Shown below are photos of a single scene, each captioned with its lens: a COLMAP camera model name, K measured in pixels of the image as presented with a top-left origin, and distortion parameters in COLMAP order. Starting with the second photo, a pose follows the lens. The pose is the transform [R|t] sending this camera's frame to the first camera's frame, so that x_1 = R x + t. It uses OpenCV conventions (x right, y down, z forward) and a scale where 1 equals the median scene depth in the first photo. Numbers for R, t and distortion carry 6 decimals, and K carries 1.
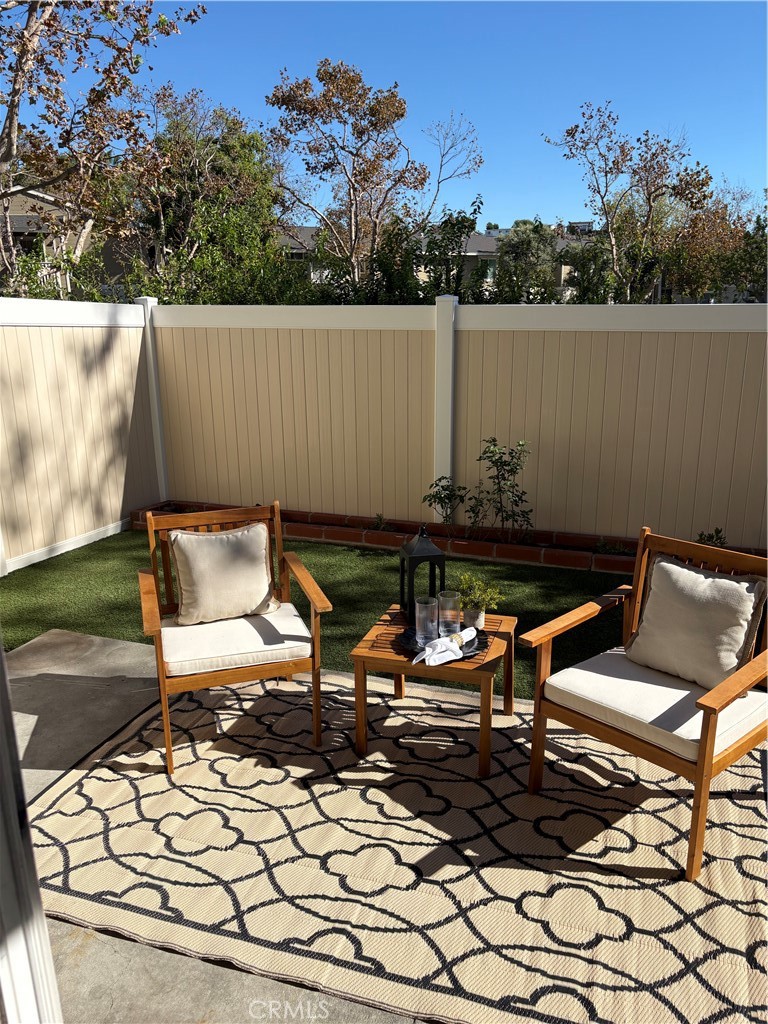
lens RADIAL K [[771.8, 0, 384.1], [0, 771.8, 519.6], [0, 0, 1]] dist [0.046959, -0.059841]
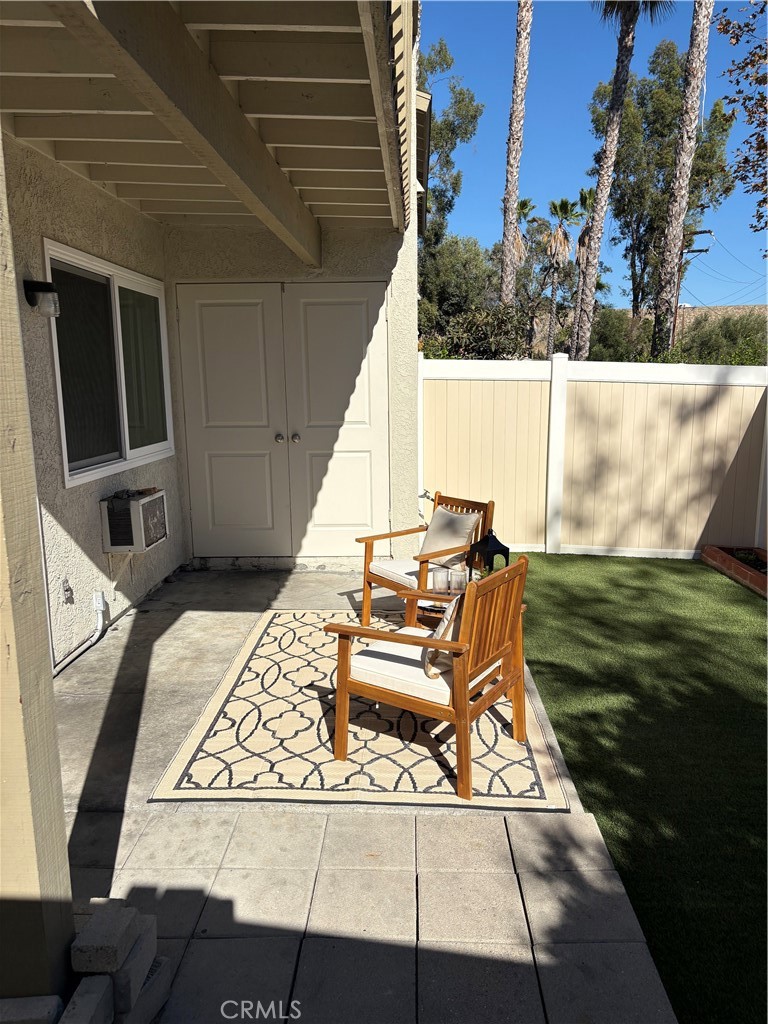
lens RADIAL K [[771.8, 0, 387.1], [0, 771.8, 508.4], [0, 0, 1]] dist [0.046959, -0.059841]
pose [[0.310935, 0.180214, -0.933189, 0.676296], [-0.259929, 0.960551, 0.098891, -0.060803], [0.914197, 0.211814, 0.345511, 0.195839]]
